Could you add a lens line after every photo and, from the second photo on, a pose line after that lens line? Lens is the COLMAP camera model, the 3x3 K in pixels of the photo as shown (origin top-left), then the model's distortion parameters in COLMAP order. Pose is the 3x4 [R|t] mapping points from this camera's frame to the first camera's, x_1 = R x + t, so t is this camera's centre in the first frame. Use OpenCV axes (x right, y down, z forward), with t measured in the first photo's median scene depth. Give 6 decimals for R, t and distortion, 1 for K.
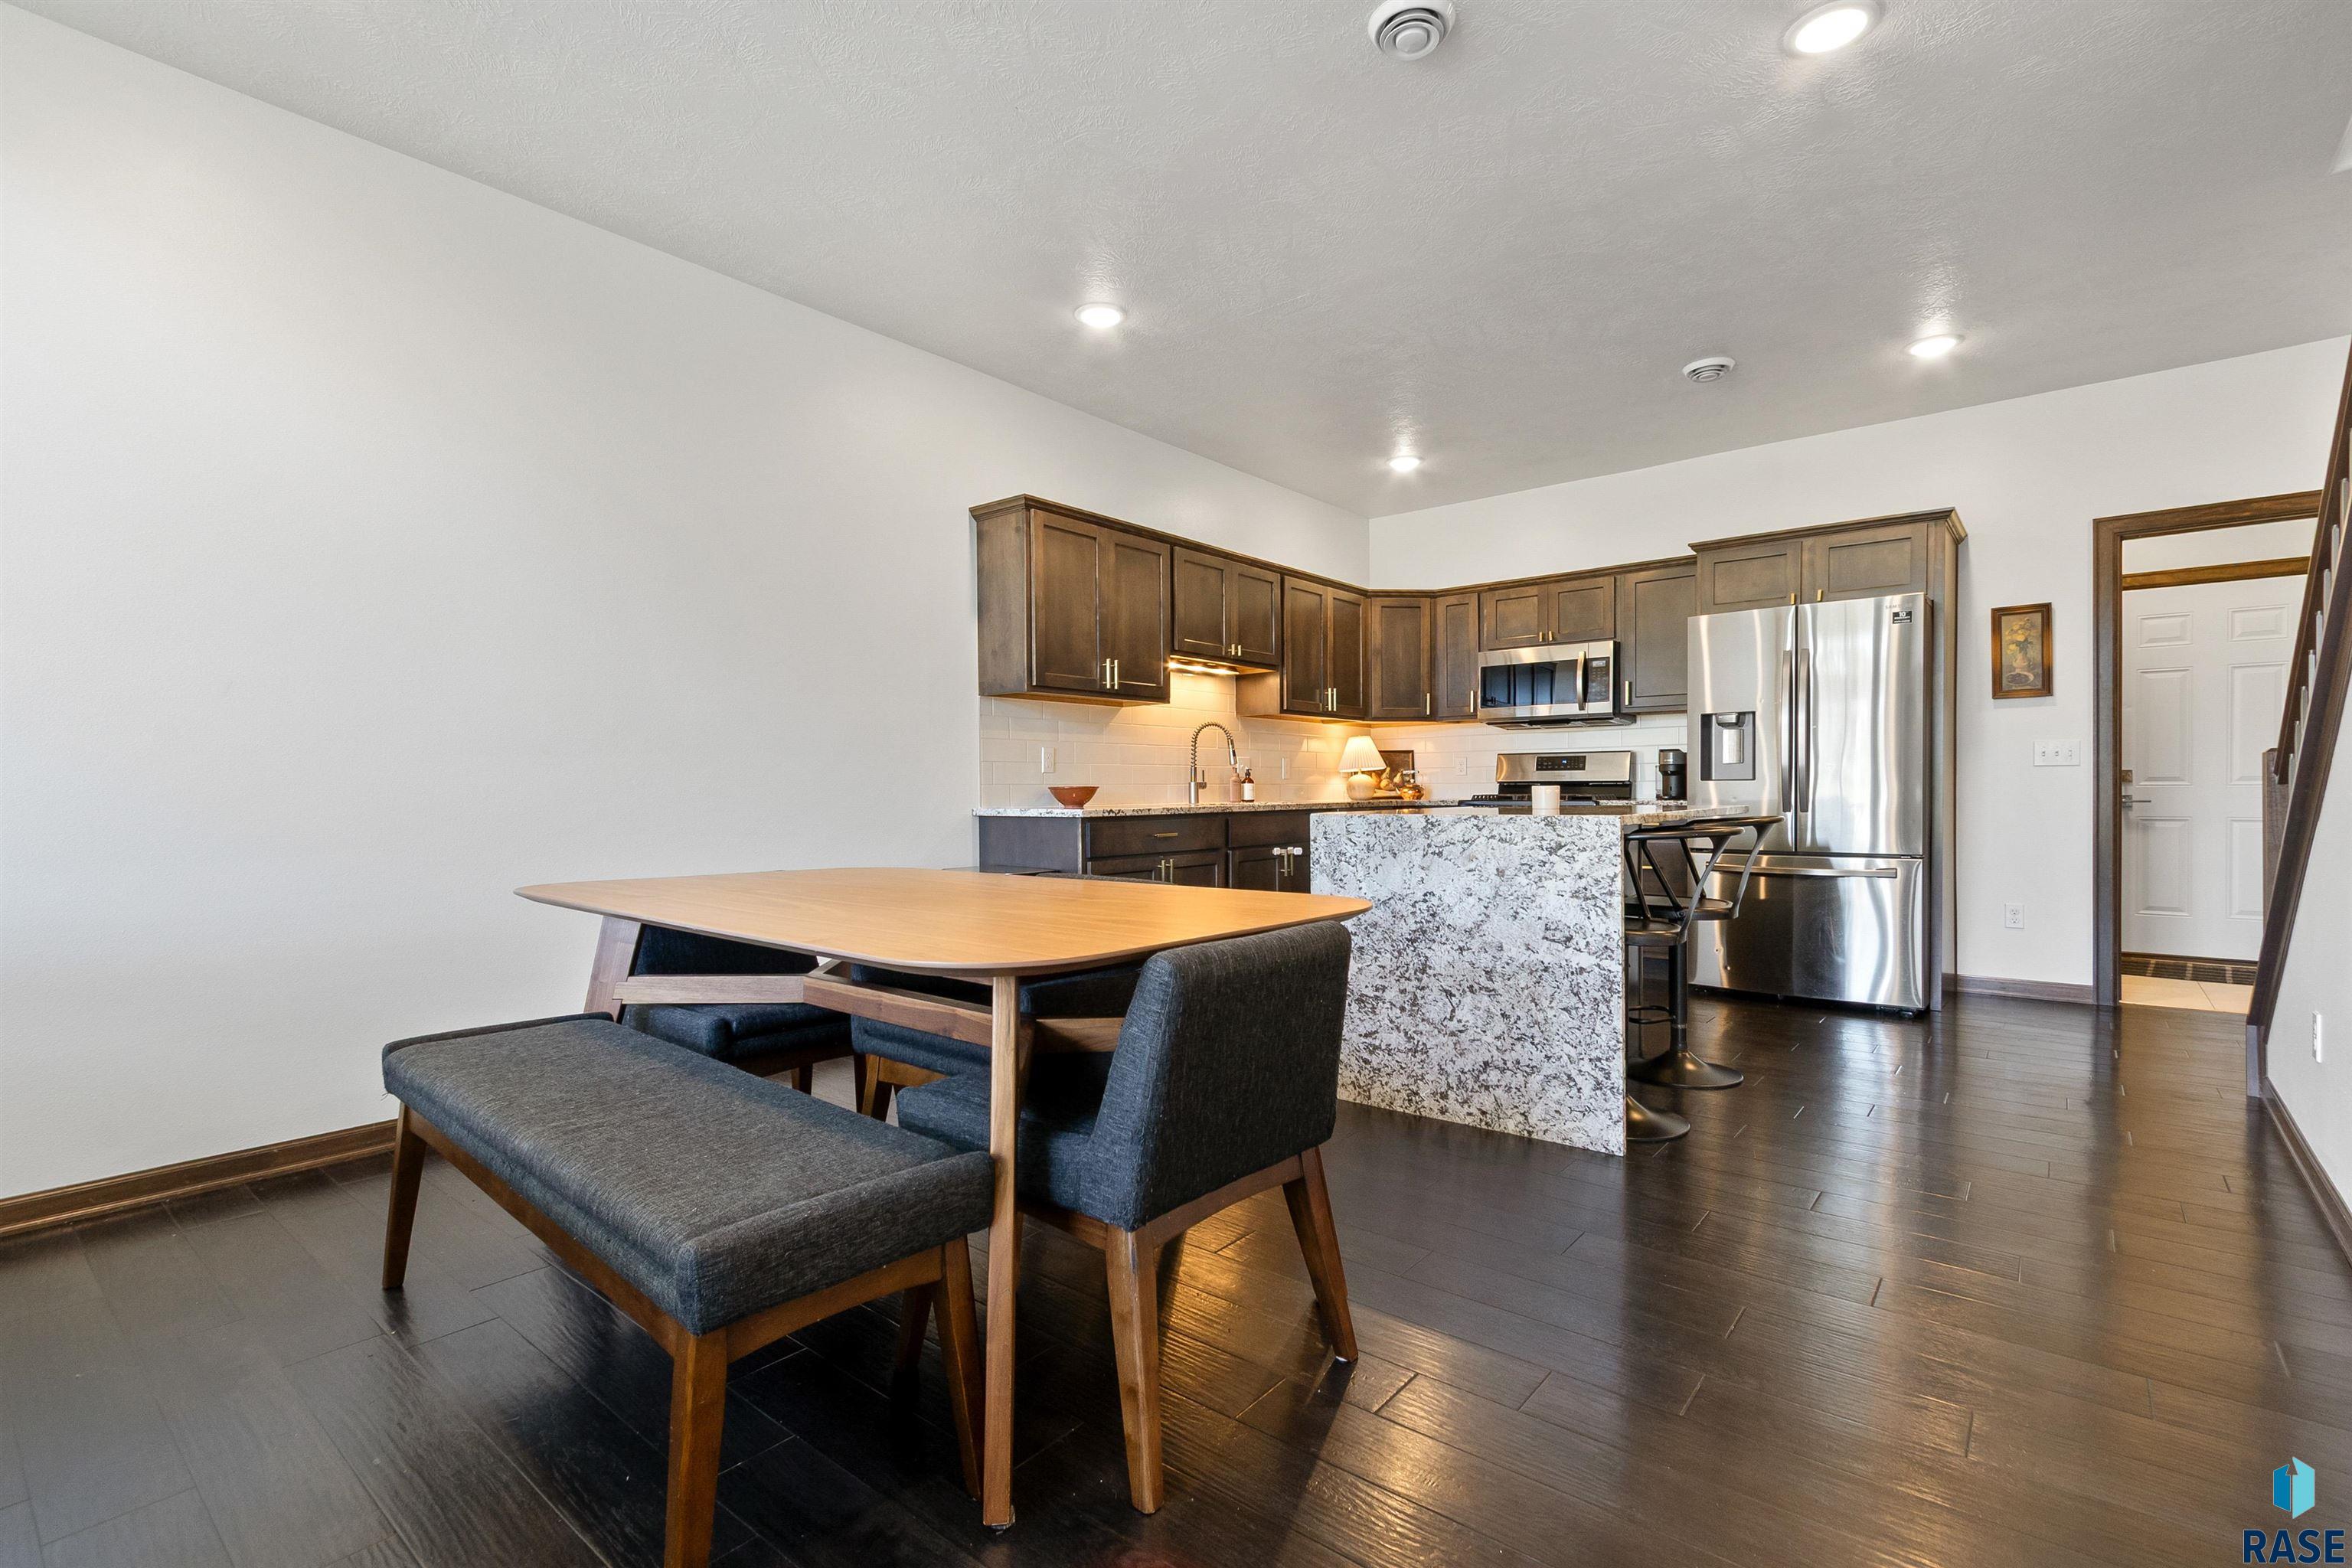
lens RADIAL K [[1074.0, 0, 1172.1], [0, 1074.0, 811.1], [0, 0, 1]] dist [0.004991, -0.001580]
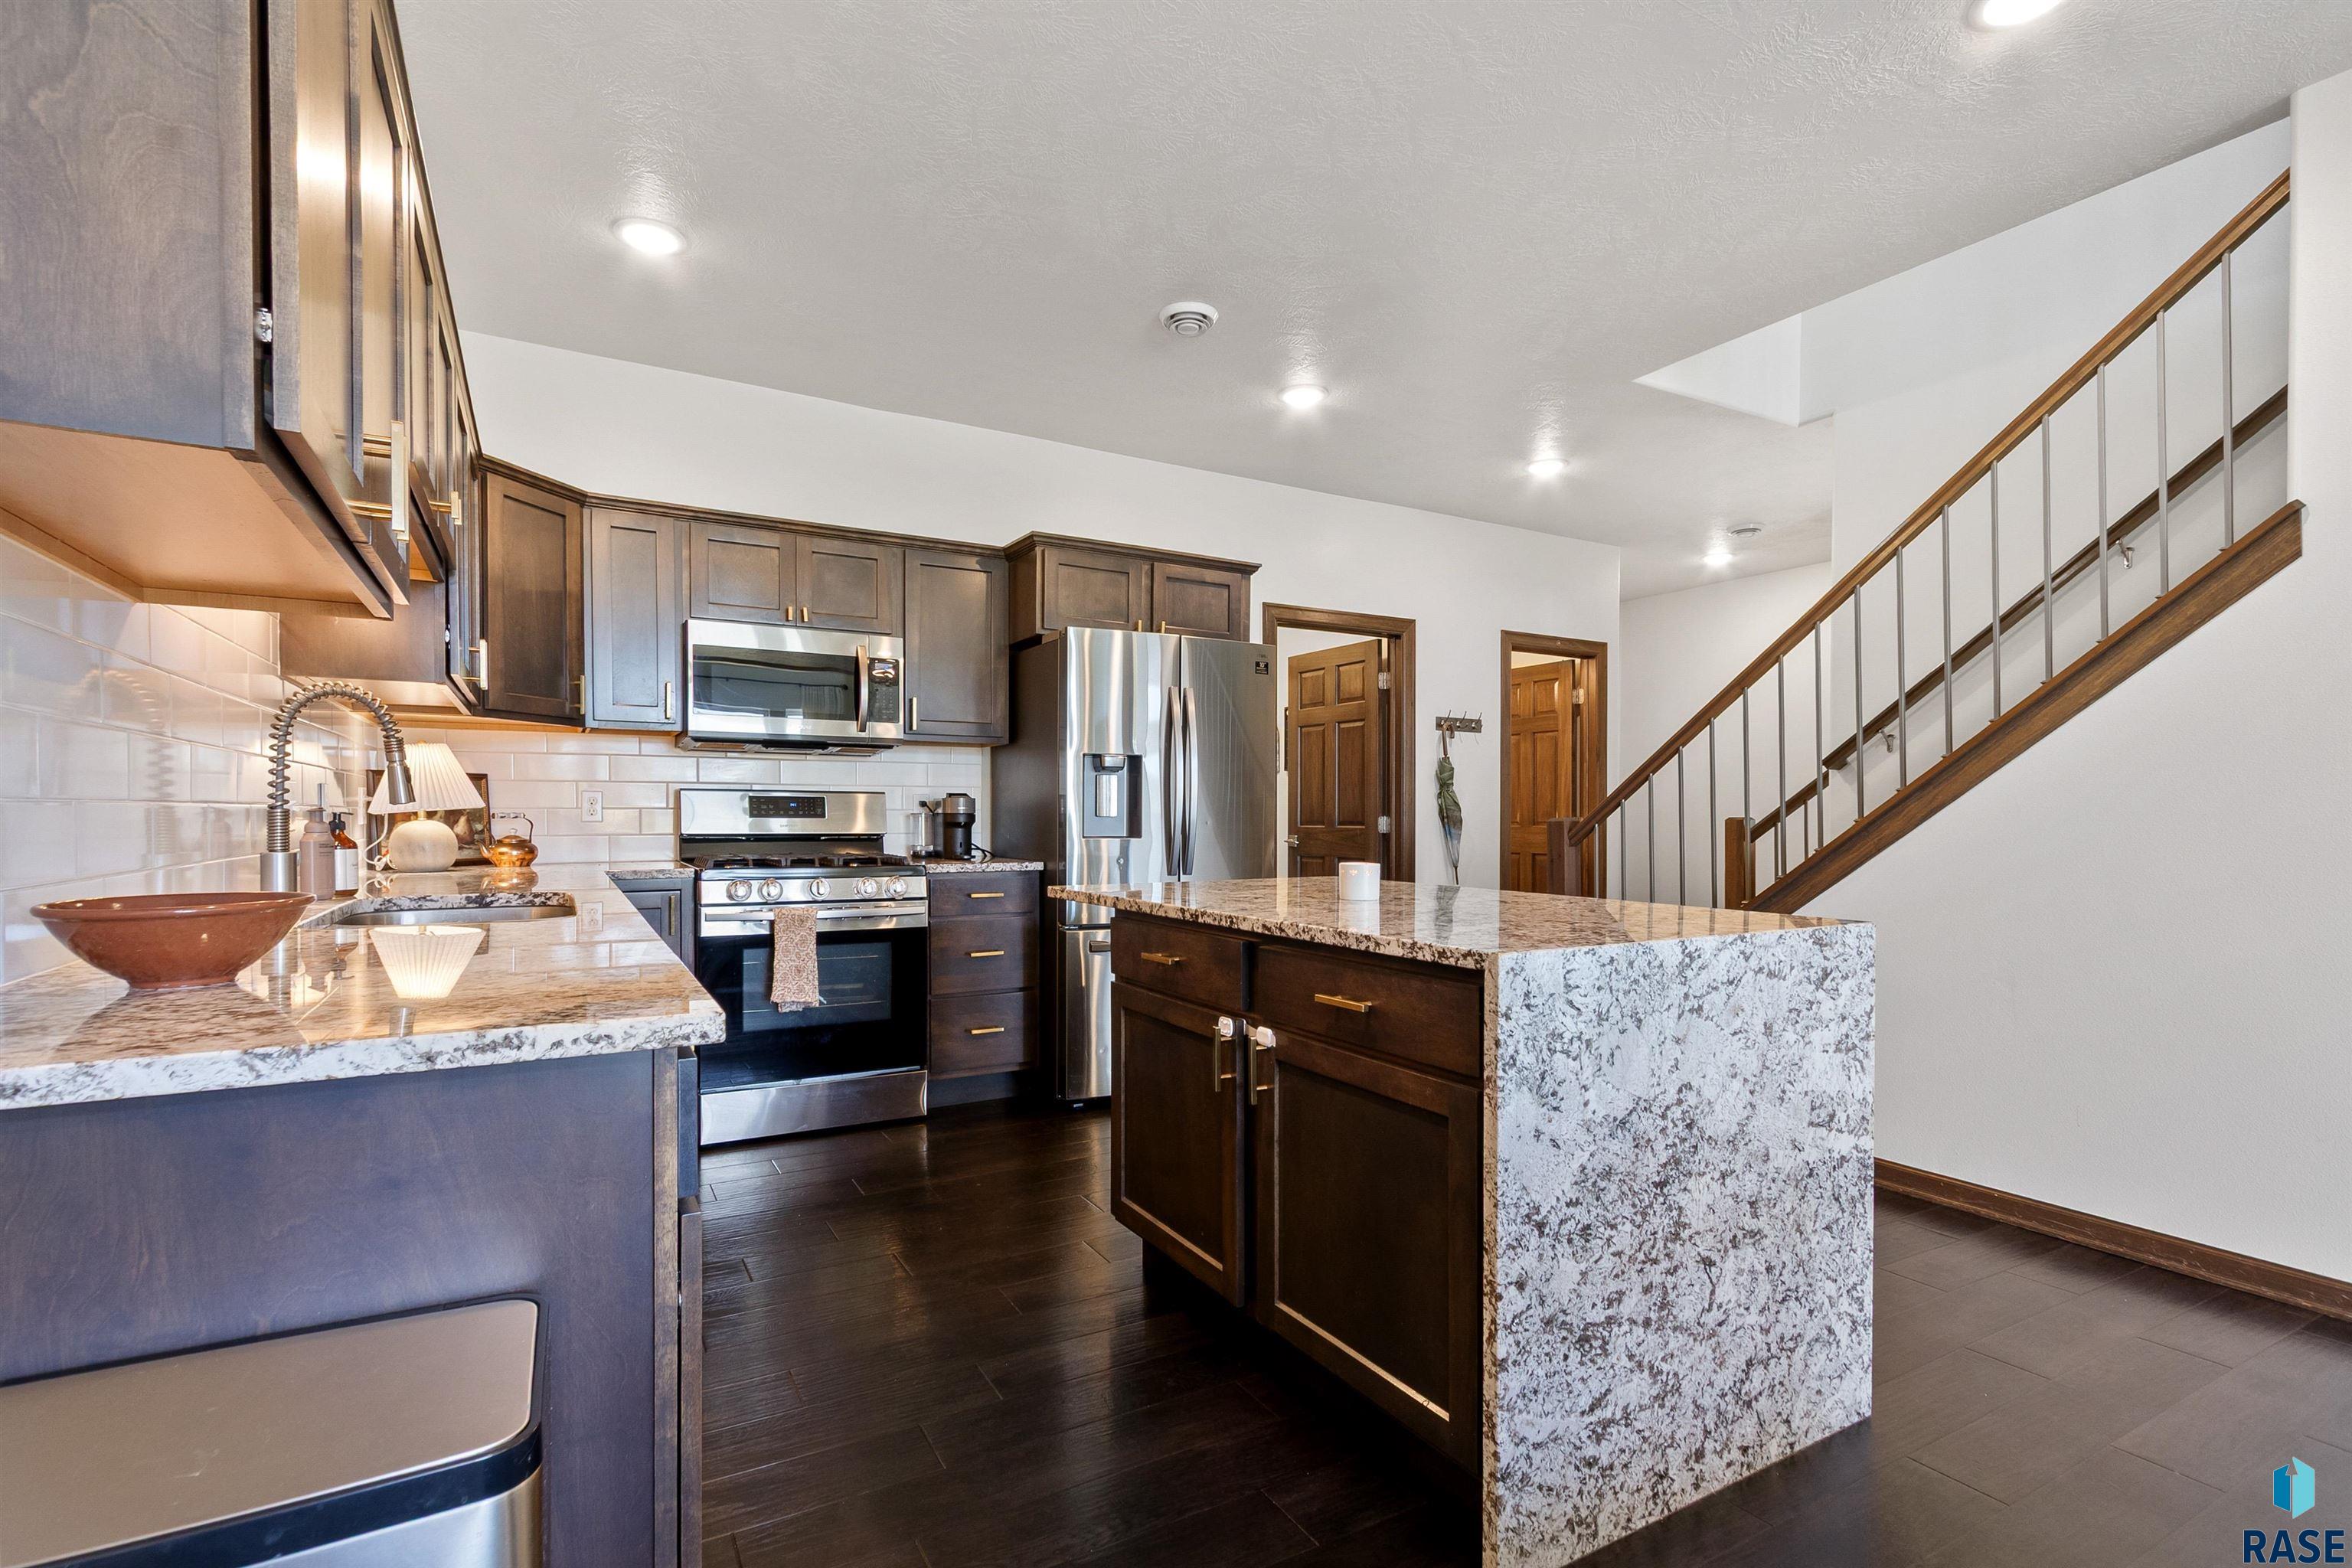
lens RADIAL K [[1074.0, 0, 1161.4], [0, 1074.0, 832.9], [0, 0, 1]] dist [0.004991, -0.001580]
pose [[0.359124, -0.004774, 0.933278, -0.241497], [0.010055, 0.999949, 0.001246, -0.036123], [-0.933236, 0.008937, 0.359153, 0.727099]]
